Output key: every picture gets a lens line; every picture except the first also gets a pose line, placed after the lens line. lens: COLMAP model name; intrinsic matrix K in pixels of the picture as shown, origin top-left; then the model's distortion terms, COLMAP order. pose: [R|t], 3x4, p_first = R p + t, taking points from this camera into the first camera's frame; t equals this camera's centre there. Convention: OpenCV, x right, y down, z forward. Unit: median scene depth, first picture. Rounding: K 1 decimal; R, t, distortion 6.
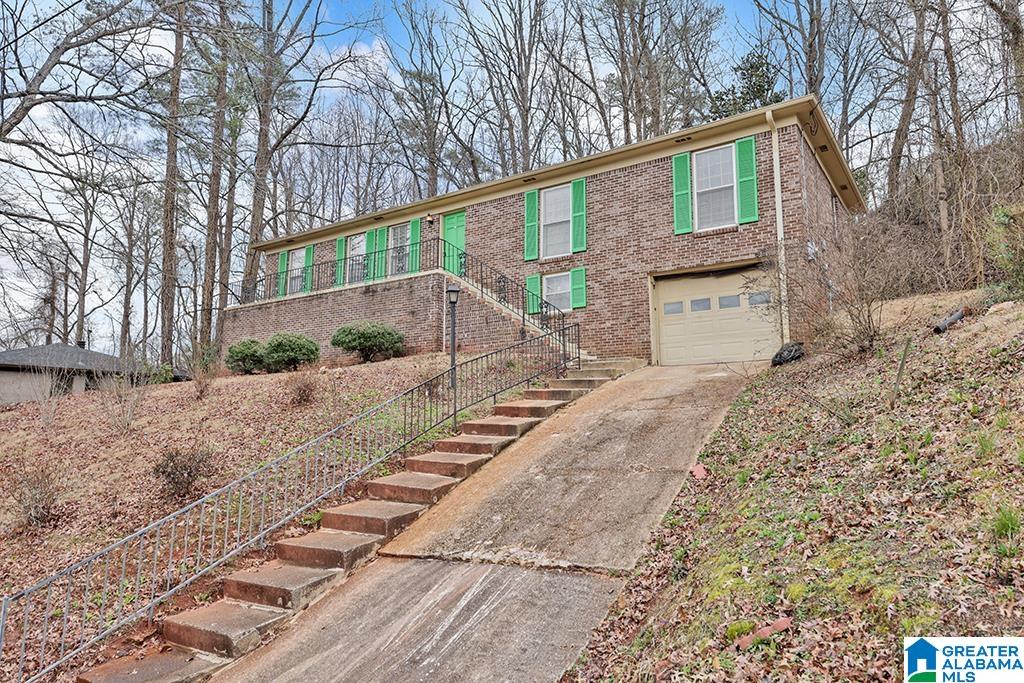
lens RADIAL K [[663.3, 0, 500.9], [0, 663.3, 337.0], [0, 0, 1]] dist [0.016685, 0.002648]
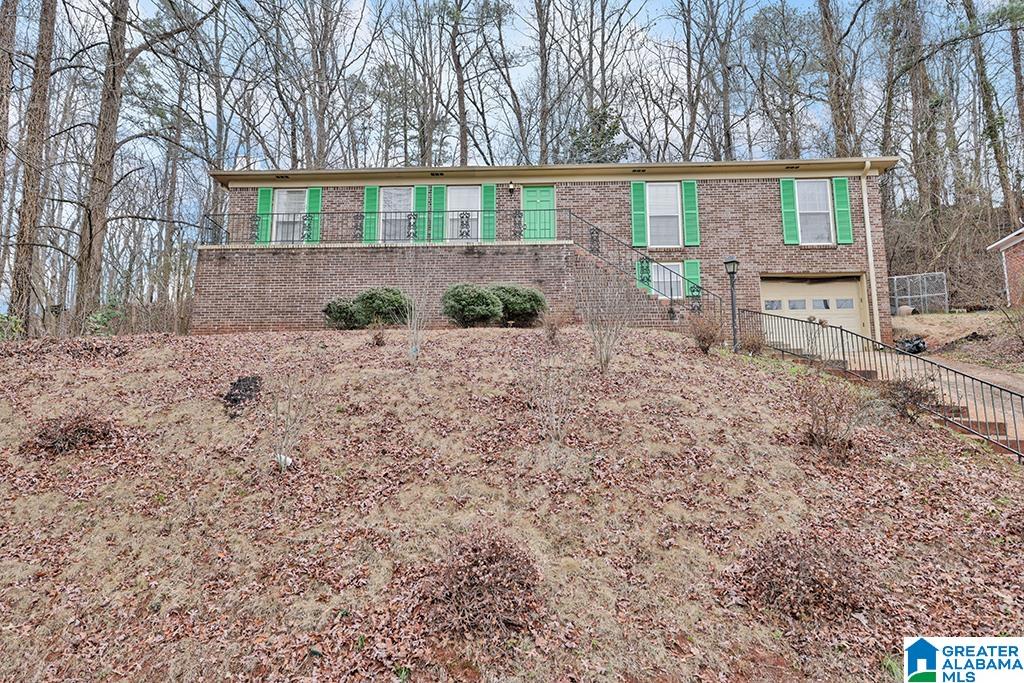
lens RADIAL K [[663.3, 0, 509.8], [0, 663.3, 347.2], [0, 0, 1]] dist [0.016685, 0.002648]
pose [[0.823398, 0.086637, 0.560811, -0.733528], [-0.065643, 0.996184, -0.057516, 0.121042], [-0.563654, 0.010545, 0.825943, 0.270750]]
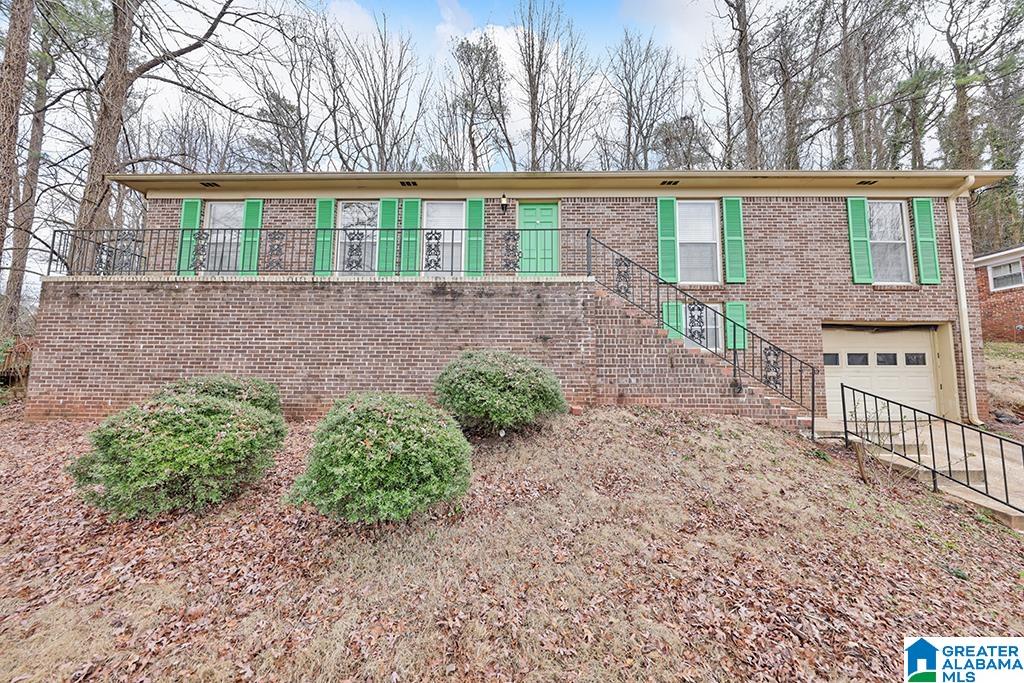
lens RADIAL K [[332.2, 0, 509.3], [0, 332.2, 341.1], [0, 0, 1]] dist [-0.000240, -0.001592]
pose [[0.816842, 0.054282, 0.574302, -0.360731], [-0.079189, 0.996689, 0.018426, -0.039896], [-0.571400, -0.060530, 0.818436, 0.821215]]
